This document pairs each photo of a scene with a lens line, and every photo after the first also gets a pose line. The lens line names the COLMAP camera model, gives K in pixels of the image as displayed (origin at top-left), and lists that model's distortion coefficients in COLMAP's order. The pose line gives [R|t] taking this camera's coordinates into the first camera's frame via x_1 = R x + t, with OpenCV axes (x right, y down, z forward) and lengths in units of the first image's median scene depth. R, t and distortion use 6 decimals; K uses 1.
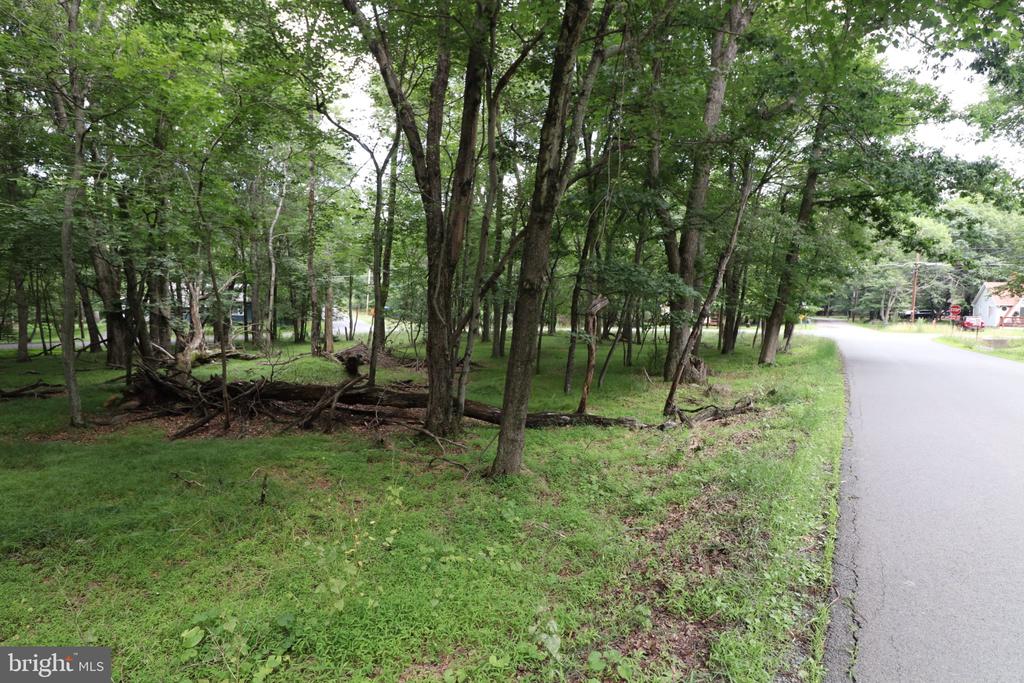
lens RADIAL K [[513.6, 0, 508.0], [0, 513.6, 337.4], [0, 0, 1]] dist [0.004053, -0.015255]
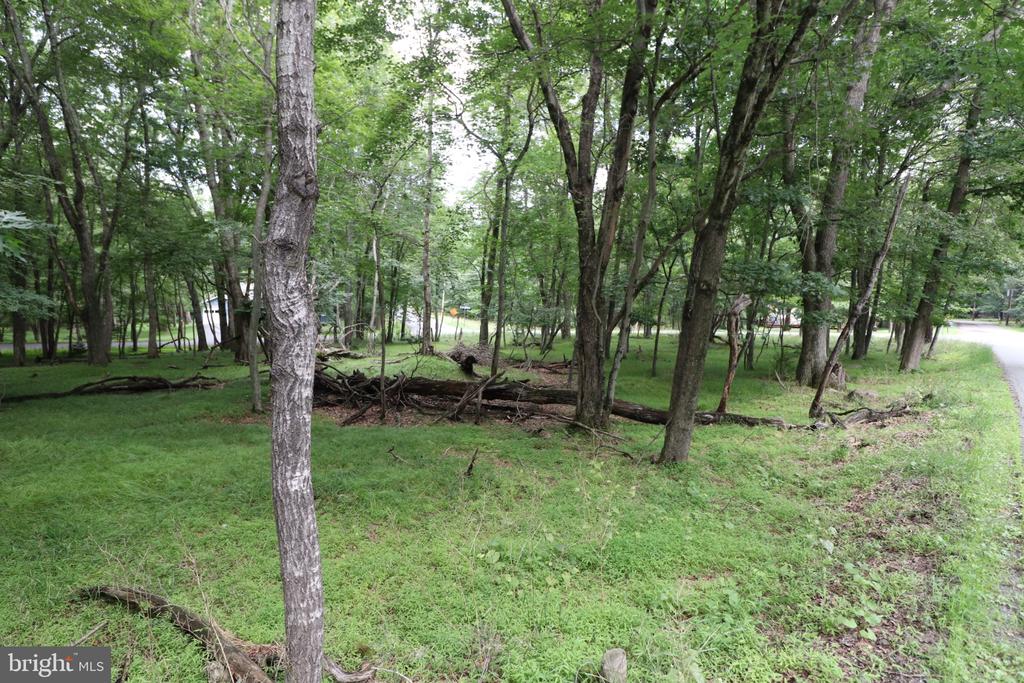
lens RADIAL K [[557.8, 0, 508.4], [0, 557.8, 335.7], [0, 0, 1]] dist [0.005112, -0.012833]
pose [[0.990648, 0.007542, -0.136236, -0.111459], [-0.008746, 0.999928, -0.008242, 0.009089], [0.136164, 0.009356, 0.990642, -0.122008]]
